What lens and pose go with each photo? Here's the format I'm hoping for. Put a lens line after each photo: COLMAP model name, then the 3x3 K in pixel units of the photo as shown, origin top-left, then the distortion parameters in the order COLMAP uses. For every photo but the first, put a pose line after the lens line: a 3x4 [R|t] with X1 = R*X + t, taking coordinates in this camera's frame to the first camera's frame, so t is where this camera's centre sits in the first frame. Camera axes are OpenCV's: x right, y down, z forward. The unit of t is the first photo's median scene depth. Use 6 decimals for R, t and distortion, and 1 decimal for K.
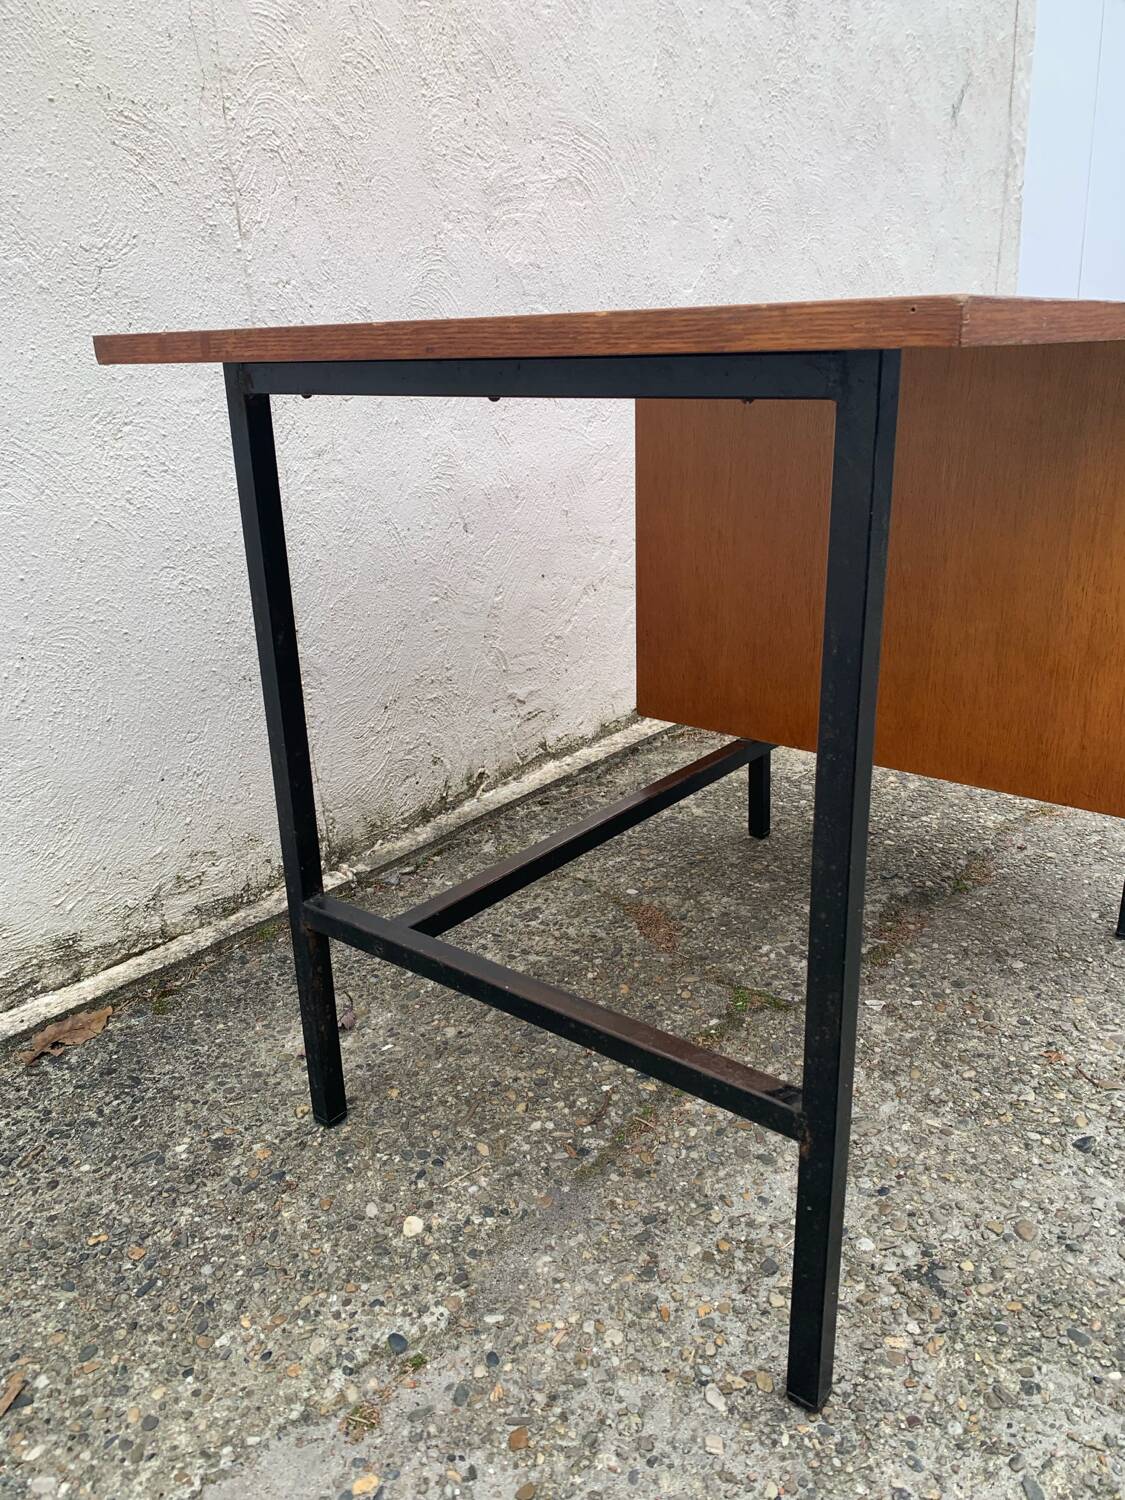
lens RADIAL K [[1168.5, 0, 570.5], [0, 1168.5, 745.3], [0, 0, 1]] dist [-0.001258, 0.008356]
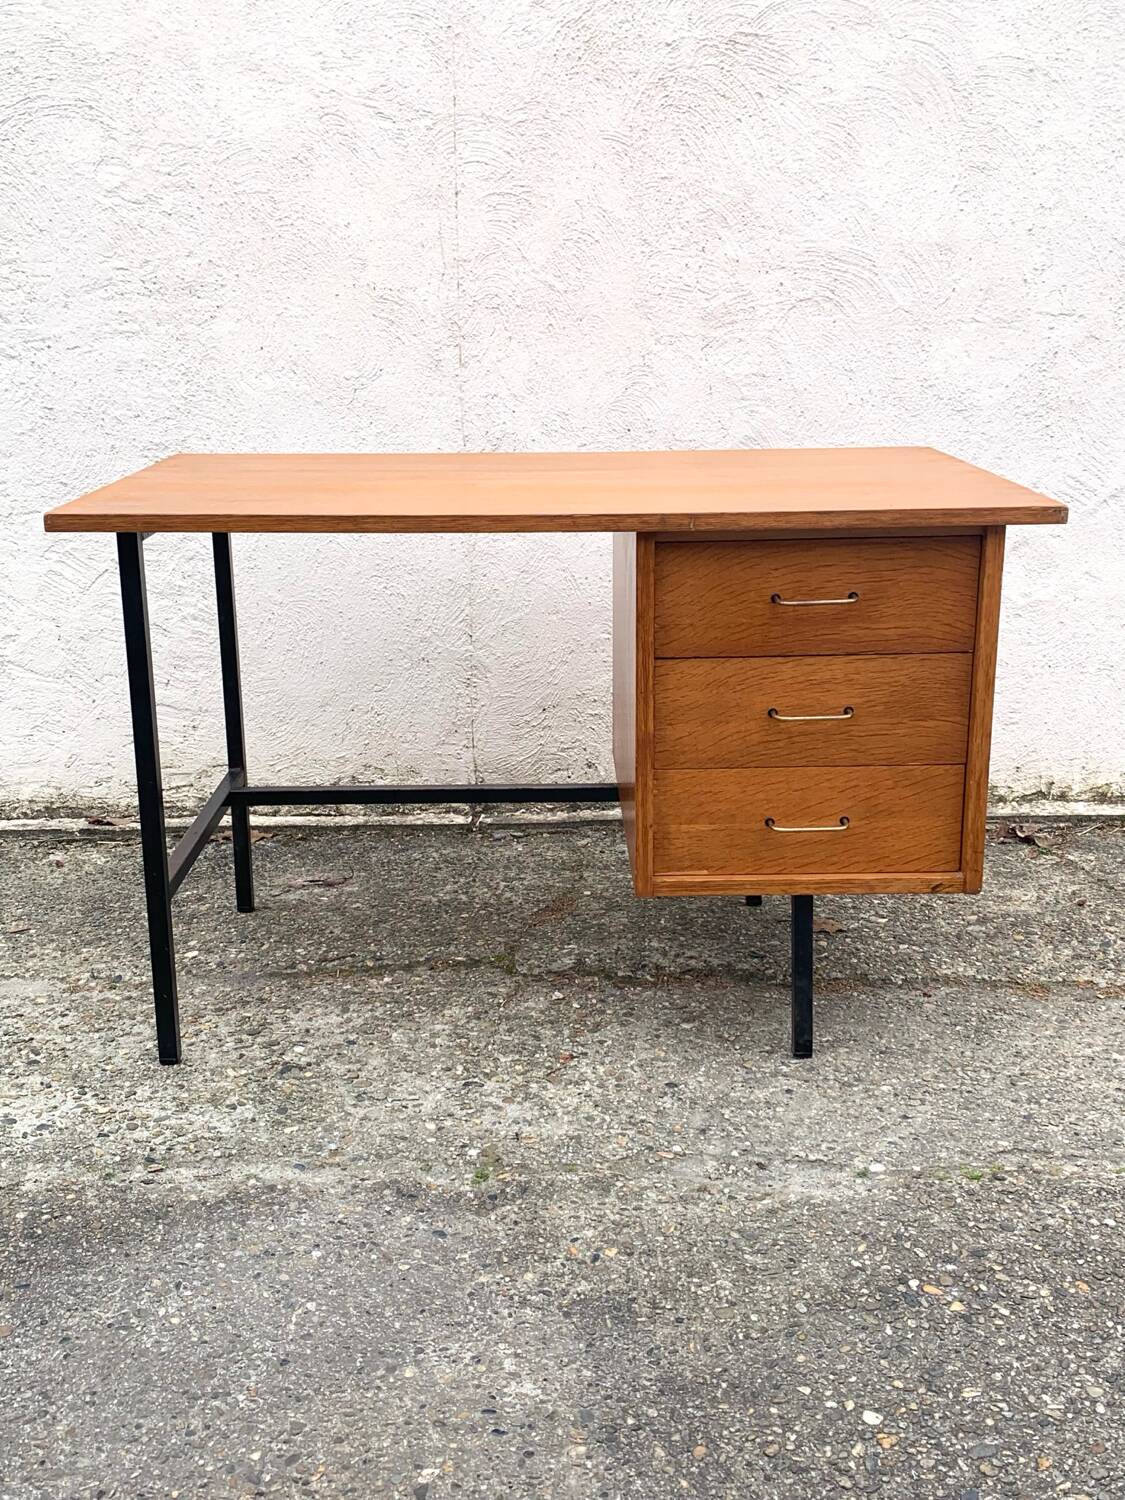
lens RADIAL K [[1603.9, 0, 557.5], [0, 1603.9, 748.9], [0, 0, 1]] dist [0.013196, 0.000000]
pose [[0.628282, 0.245450, -0.738252, 1.282236], [-0.262681, 0.960128, 0.095667, -0.179399], [0.732298, 0.133819, 0.667707, -0.180058]]
